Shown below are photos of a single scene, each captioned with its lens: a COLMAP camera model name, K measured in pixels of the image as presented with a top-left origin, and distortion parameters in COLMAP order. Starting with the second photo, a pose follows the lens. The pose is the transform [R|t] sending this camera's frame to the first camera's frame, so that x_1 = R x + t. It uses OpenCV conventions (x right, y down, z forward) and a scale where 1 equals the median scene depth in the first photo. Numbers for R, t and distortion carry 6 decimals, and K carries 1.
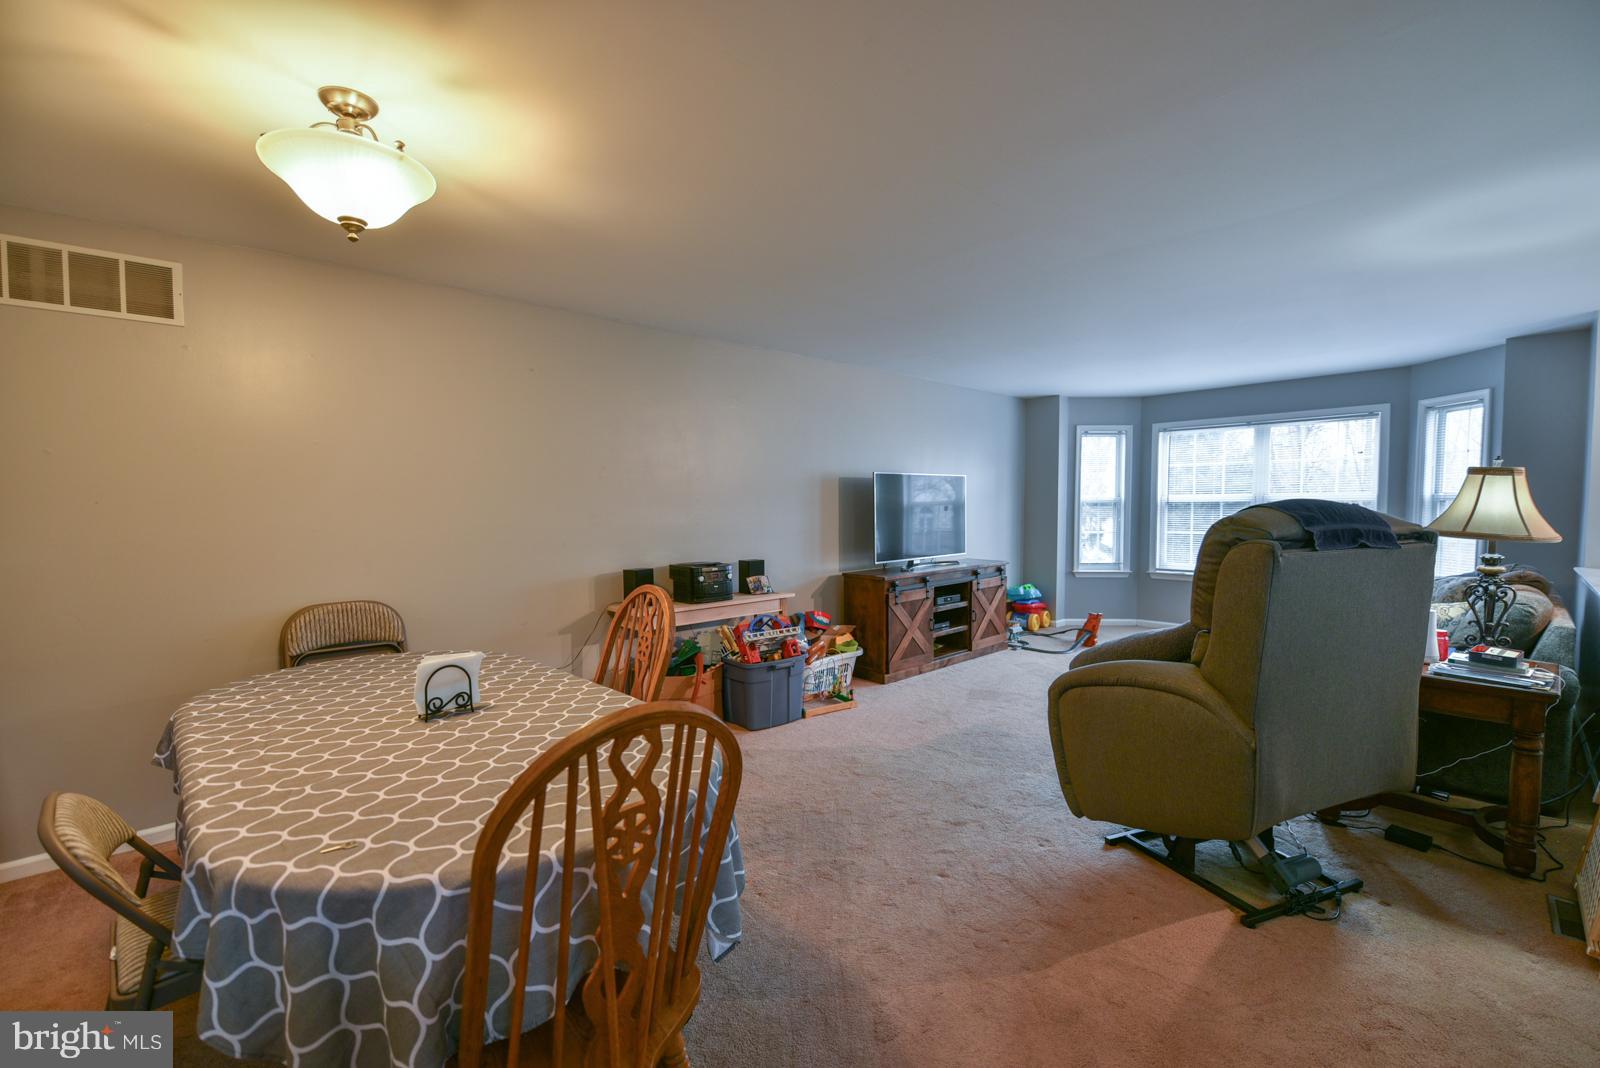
lens RADIAL K [[701.6, 0, 800.0], [0, 701.6, 534.0], [0, 0, 1]] dist [0.000383, 0.000073]
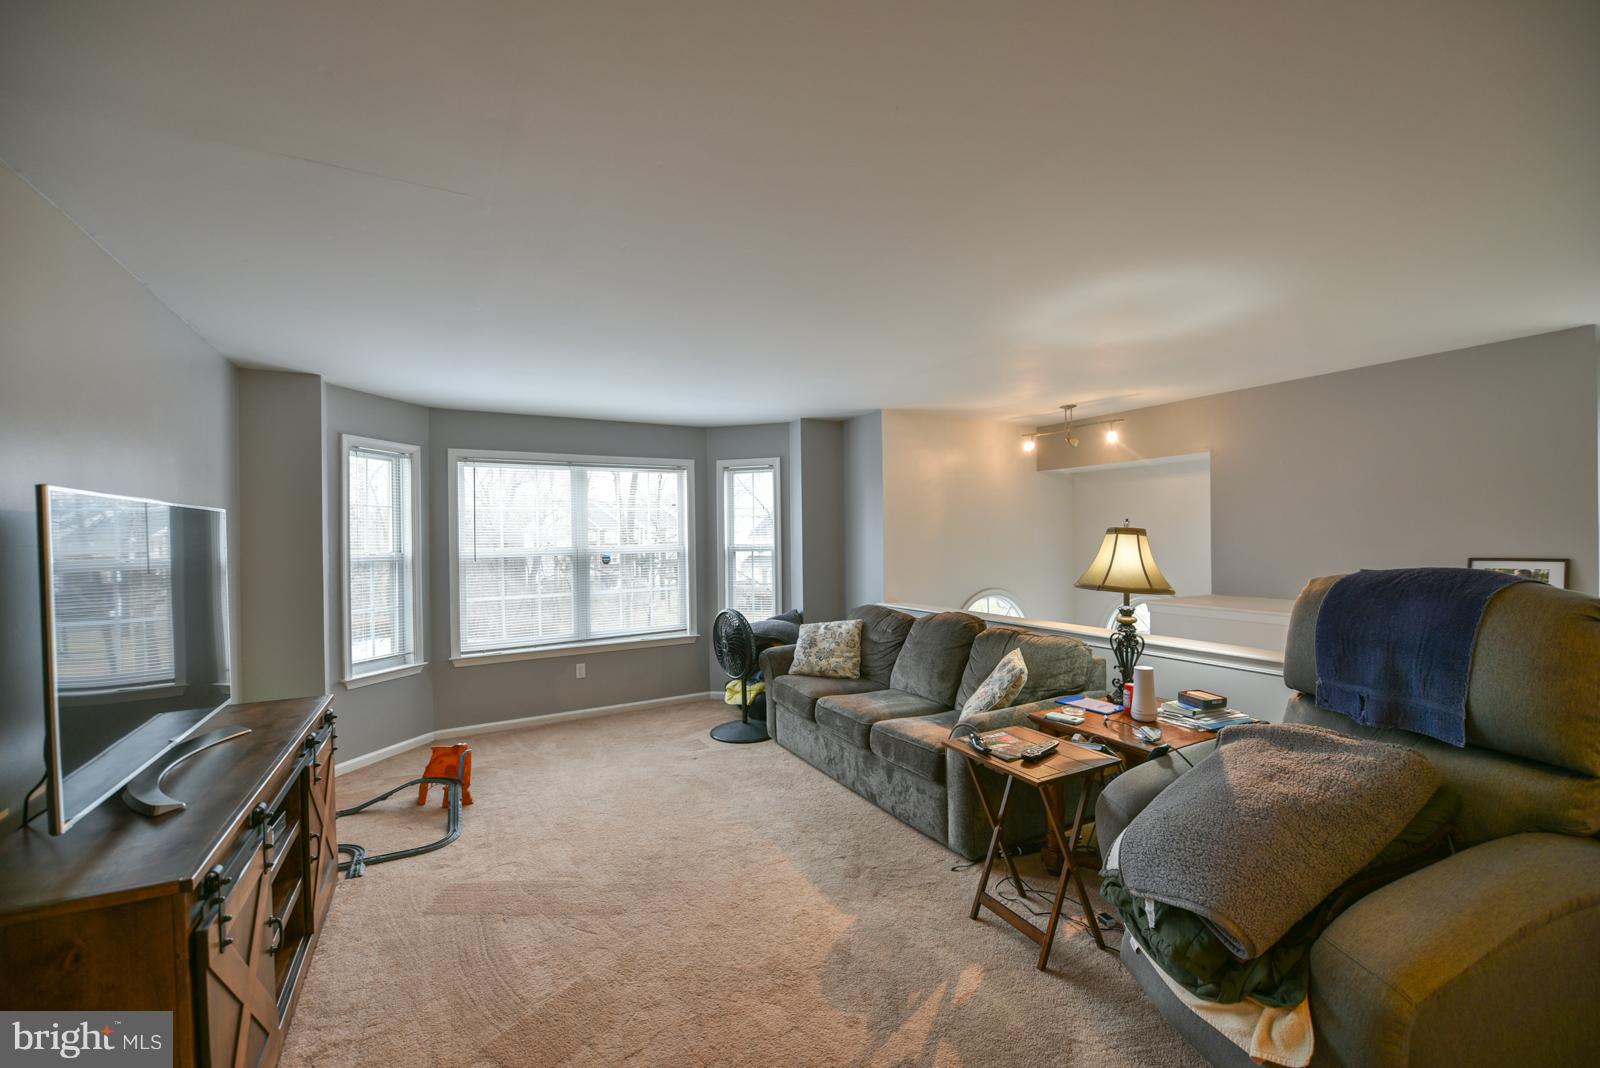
lens RADIAL K [[659.0, 0, 803.1], [0, 659.0, 540.9], [0, 0, 1]] dist [-0.000813, -0.000086]
pose [[0.232209, 0.000402, 0.972666, -0.062080], [0.054679, 0.998413, -0.013467, -0.036044], [-0.971128, 0.056312, 0.231819, 0.514000]]
